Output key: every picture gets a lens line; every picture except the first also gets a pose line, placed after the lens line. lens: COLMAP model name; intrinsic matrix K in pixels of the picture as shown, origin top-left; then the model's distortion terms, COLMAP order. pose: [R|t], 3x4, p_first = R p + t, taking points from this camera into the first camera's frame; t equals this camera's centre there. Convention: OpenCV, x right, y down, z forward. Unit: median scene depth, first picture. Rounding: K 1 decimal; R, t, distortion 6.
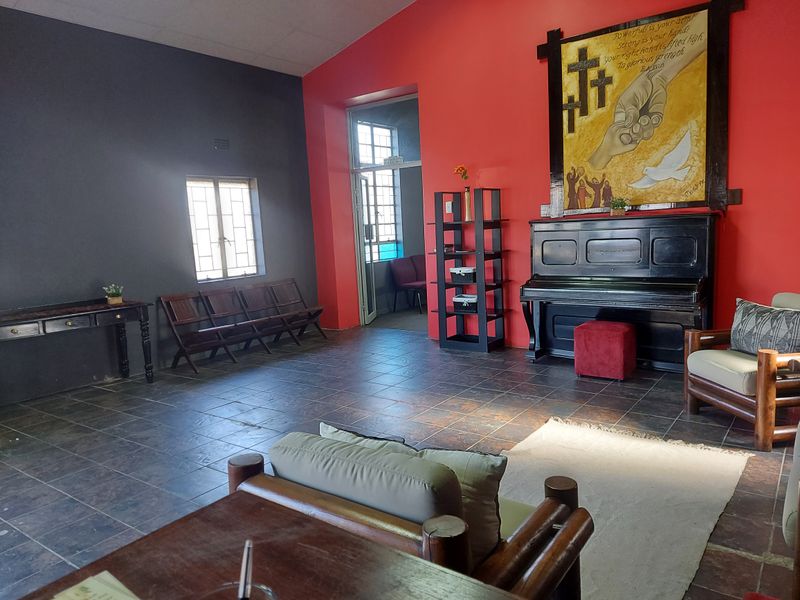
lens RADIAL K [[576.9, 0, 403.8], [0, 576.9, 293.7], [0, 0, 1]] dist [0.128588, -0.117475]
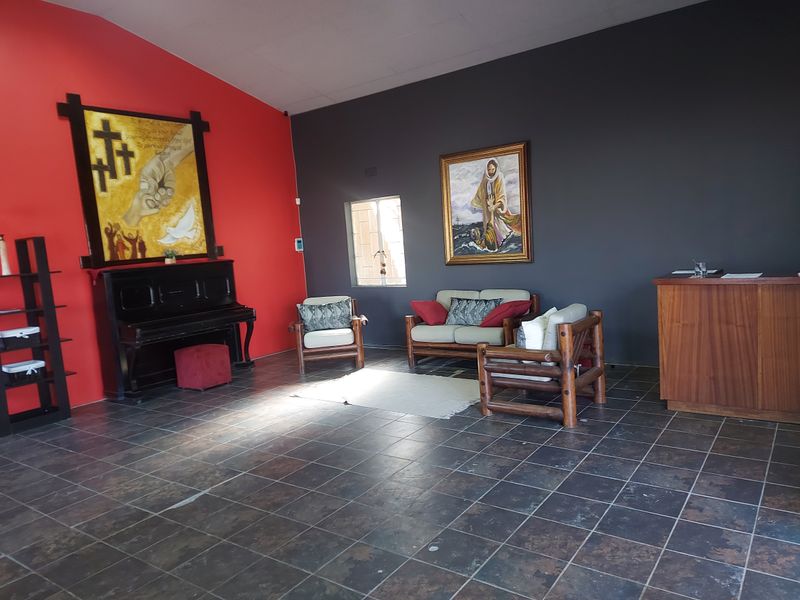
lens RADIAL K [[559.1, 0, 397.2], [0, 559.1, 303.0], [0, 0, 1]] dist [0.045841, -0.002110]
pose [[0.016030, -0.066545, 0.997655, -0.819270], [0.202048, 0.977415, 0.061948, -0.028553], [-0.979244, 0.200581, 0.029113, 0.505392]]
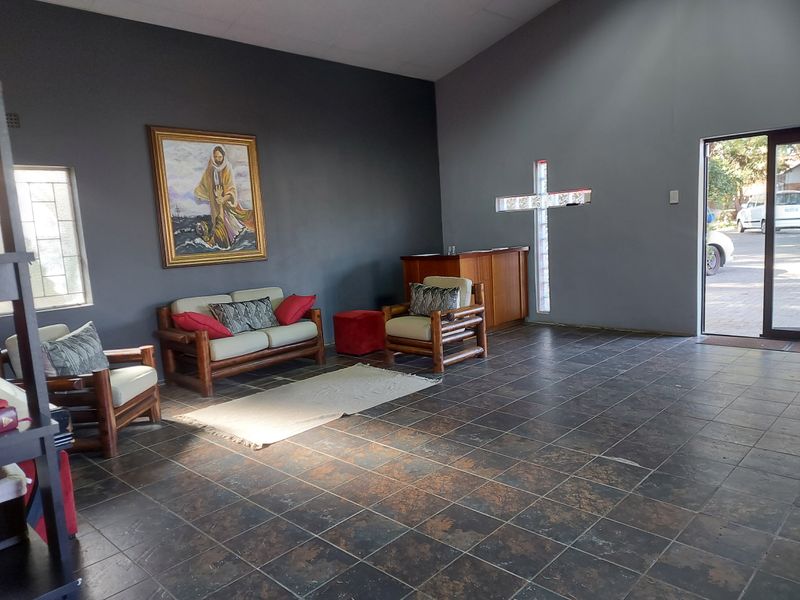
lens RADIAL K [[583.0, 0, 400.0], [0, 583.0, 300.0], [0, 0, 1]] dist [0.045332, -0.001318]
pose [[-0.983477, 0.084049, 0.160341, -0.103895], [0.121882, 0.962299, 0.243156, -0.158014], [-0.133859, 0.258681, -0.956643, 1.361551]]
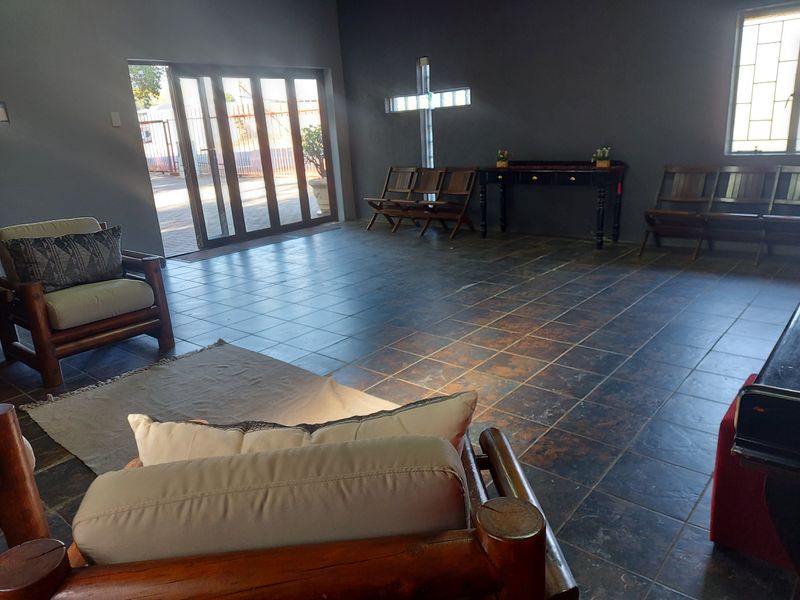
lens RADIAL K [[576.9, 0, 403.8], [0, 576.9, 293.7], [0, 0, 1]] dist [0.128588, -0.117475]
pose [[-0.074314, 0.329355, -0.941277, 0.624363], [-0.061866, 0.940546, 0.333984, -0.102560], [0.995314, 0.083053, -0.049520, 0.742323]]
